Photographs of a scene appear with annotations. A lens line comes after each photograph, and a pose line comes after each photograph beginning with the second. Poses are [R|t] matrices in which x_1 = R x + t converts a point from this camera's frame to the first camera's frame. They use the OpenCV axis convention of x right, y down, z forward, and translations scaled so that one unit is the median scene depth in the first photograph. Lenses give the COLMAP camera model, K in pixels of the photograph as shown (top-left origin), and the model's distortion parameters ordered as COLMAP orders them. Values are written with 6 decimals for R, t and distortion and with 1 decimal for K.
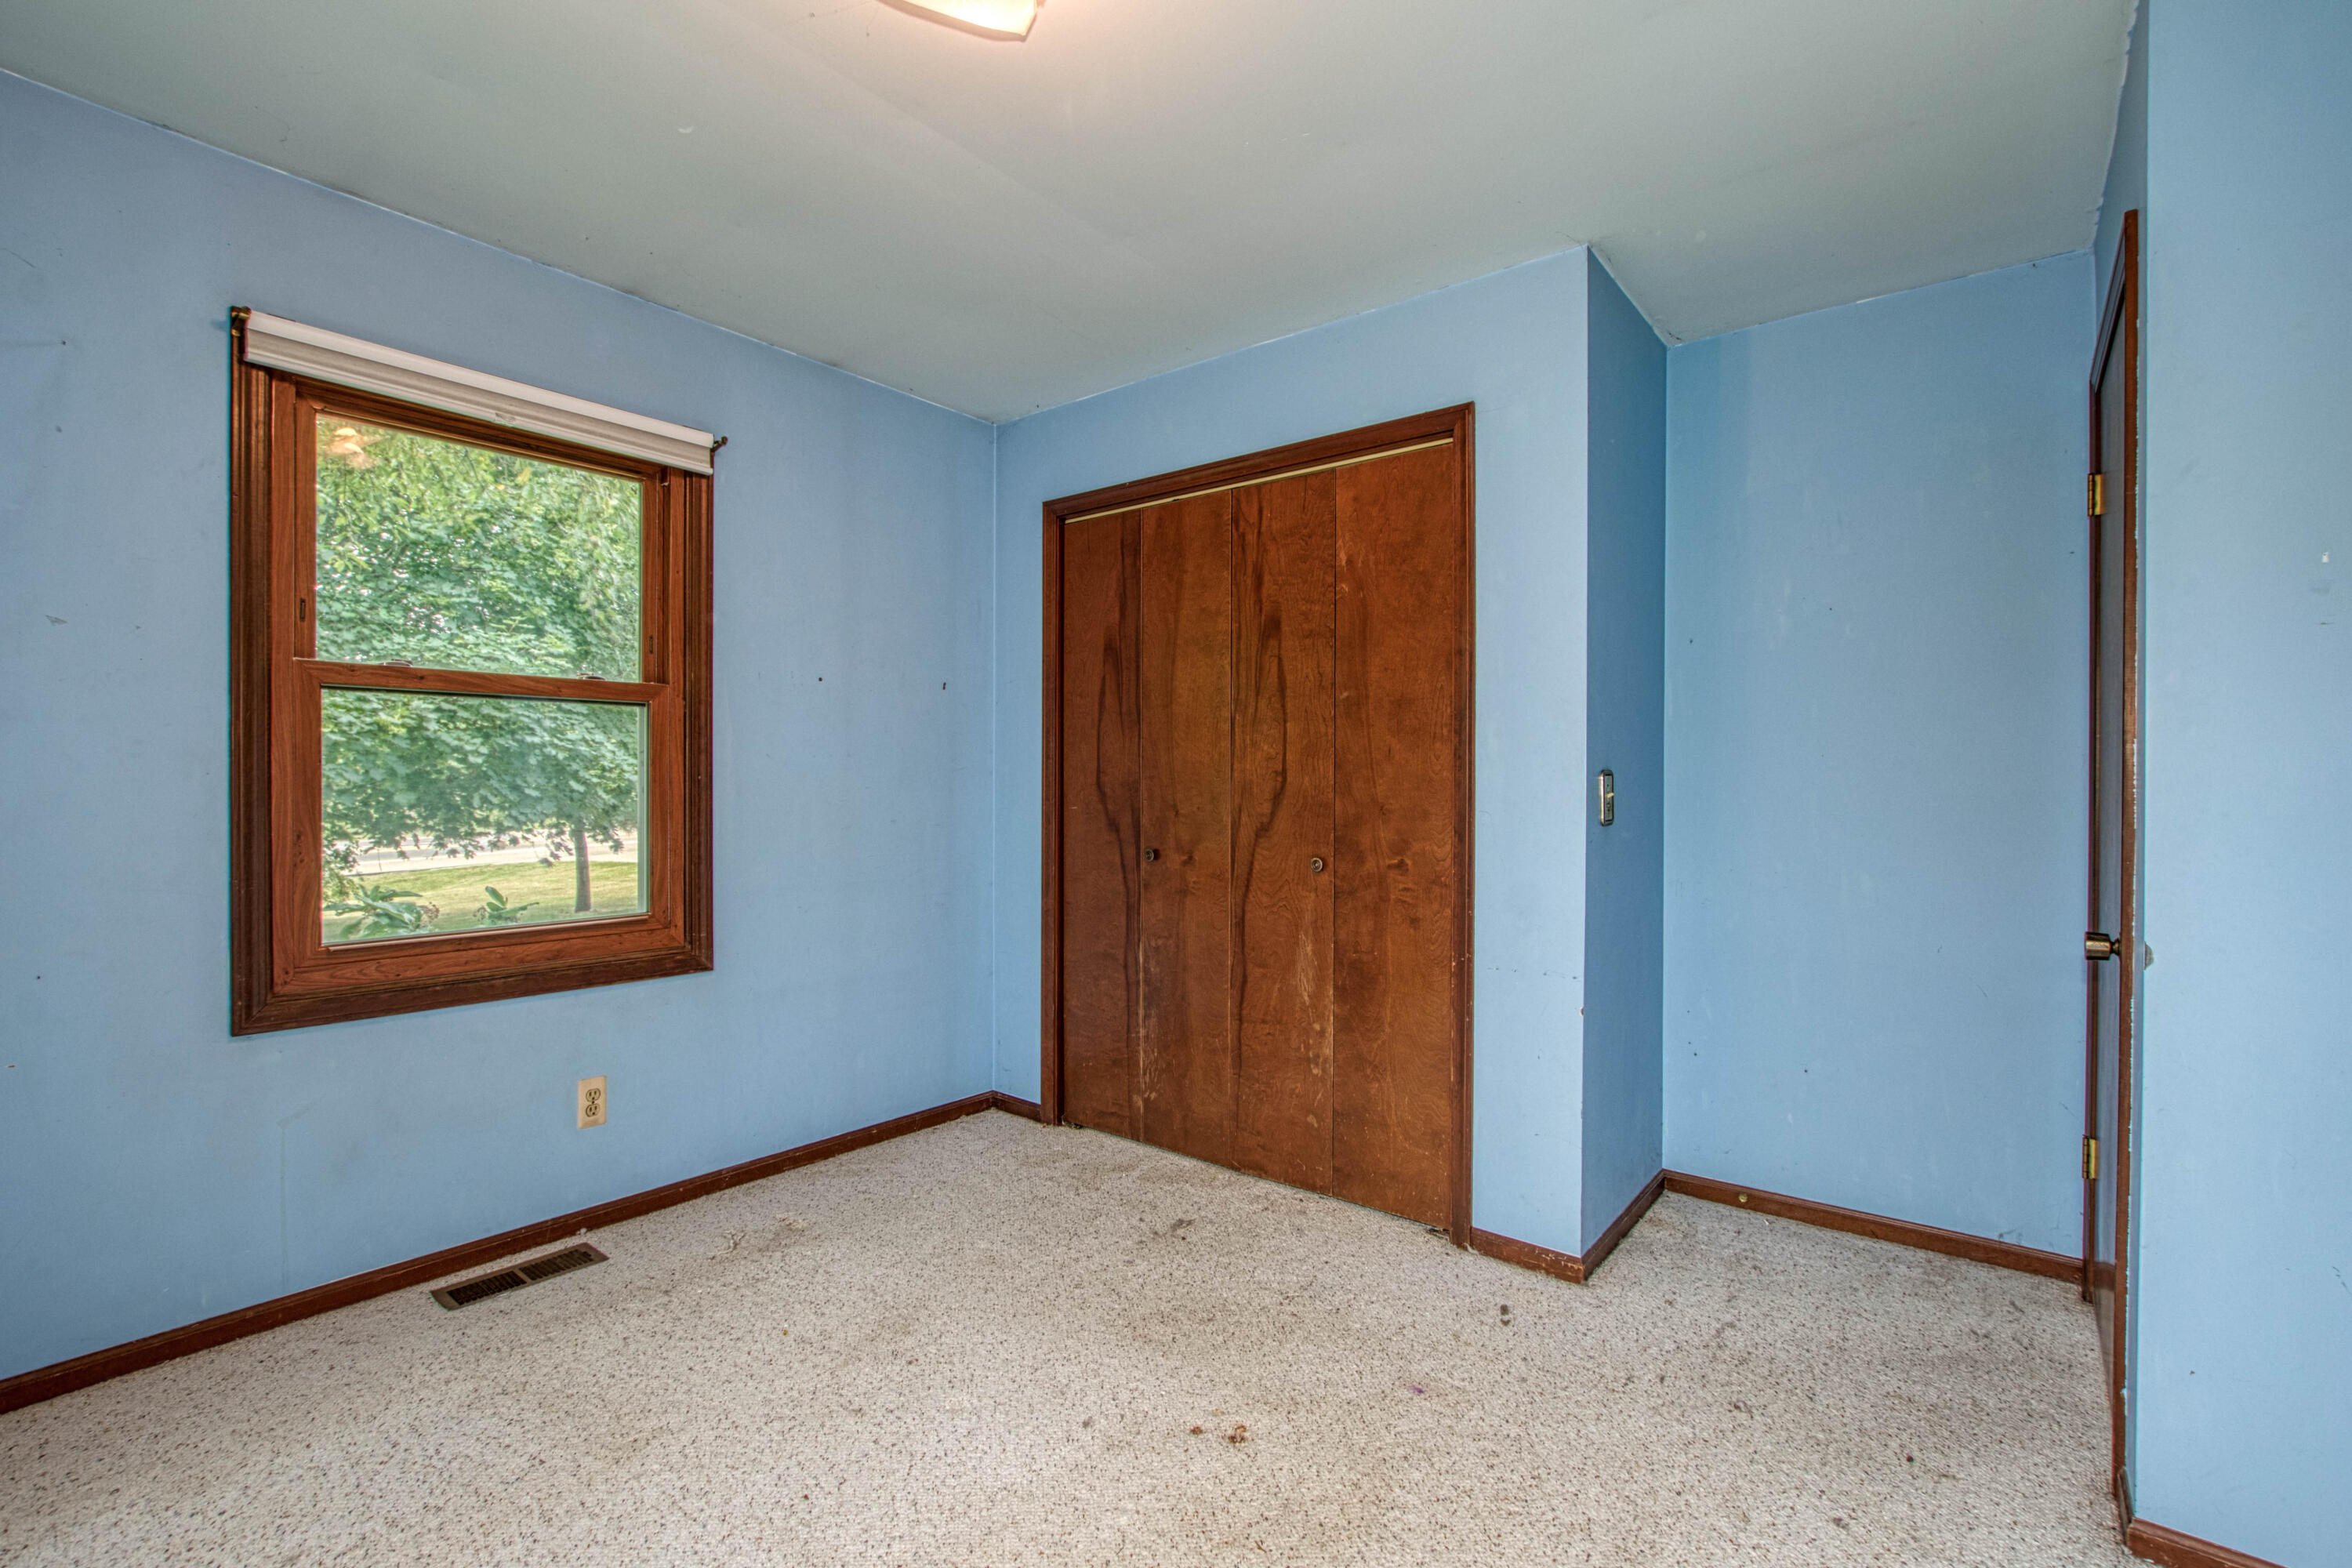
lens RADIAL K [[1026.0, 0, 1176.0], [0, 1026.0, 784.0], [0, 0, 1]] dist [-0.000962, 0.000536]
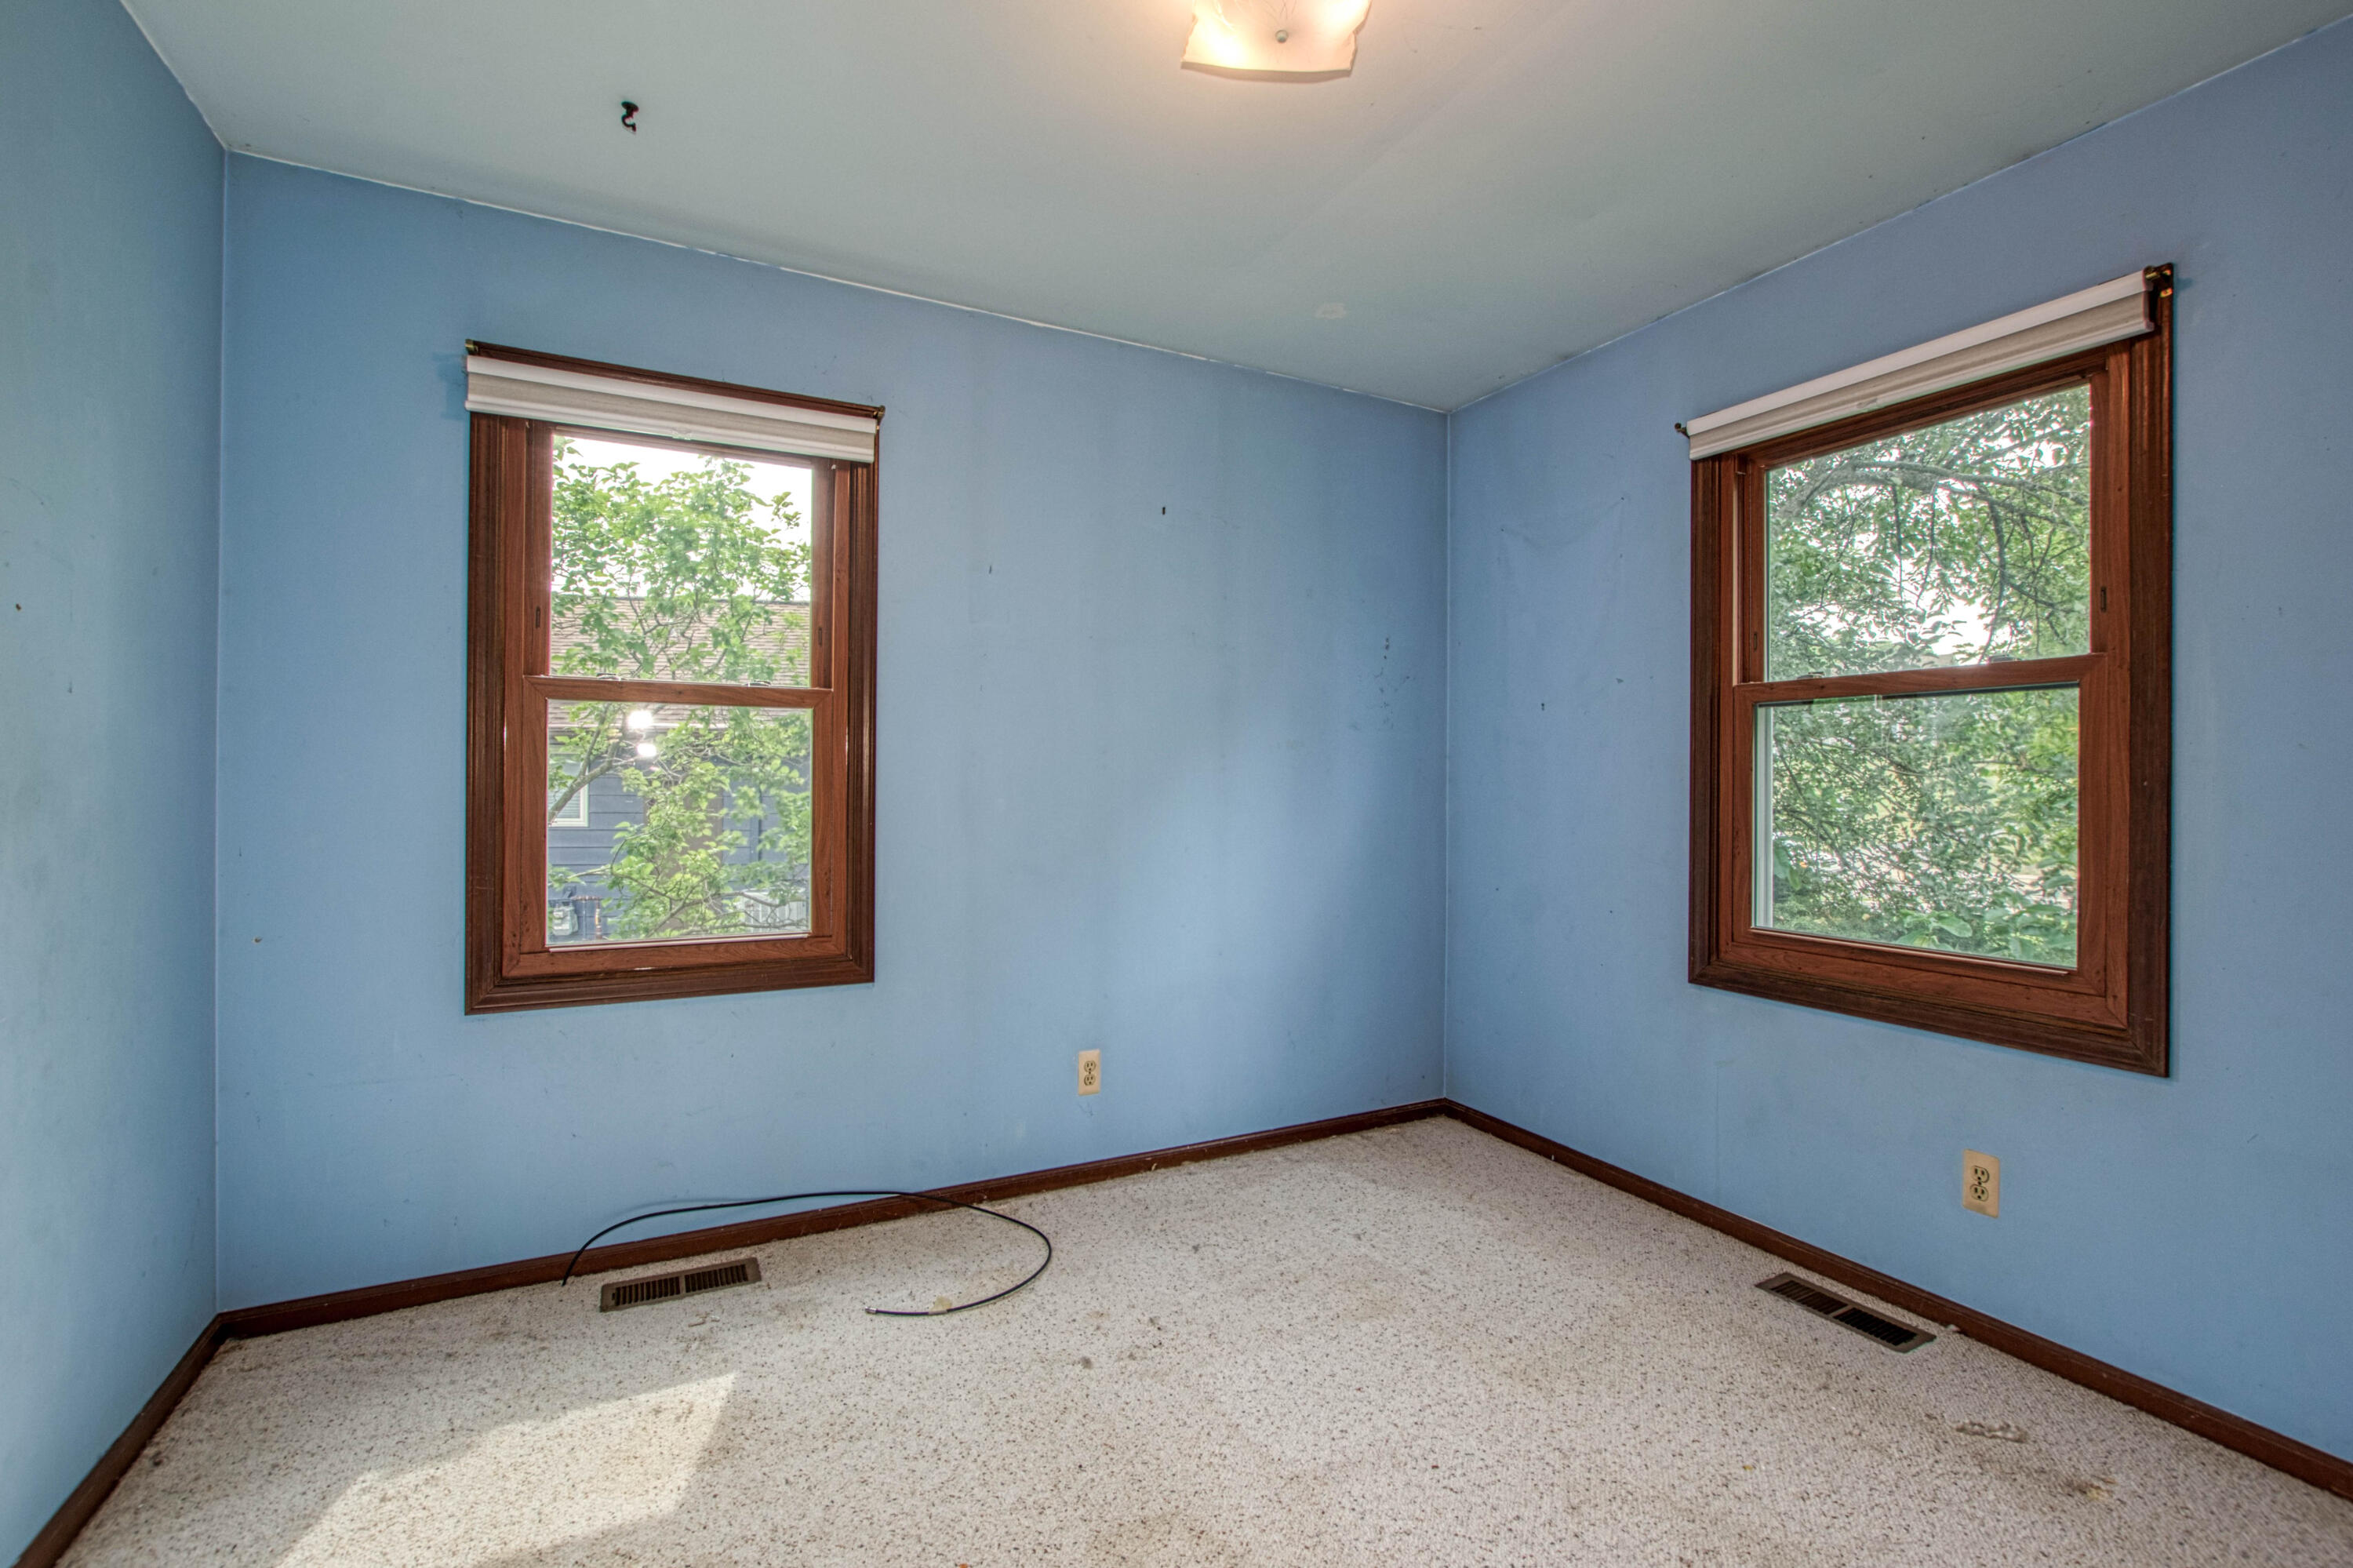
lens RADIAL K [[1059.0, 0, 1132.3], [0, 1059.0, 778.5], [0, 0, 1]] dist [0.000458, 0.000250]
pose [[-0.421863, -0.008912, -0.906616, 0.522242], [-0.013513, 0.999902, -0.003541, 0.001963], [0.906559, 0.010758, -0.421942, 0.810511]]
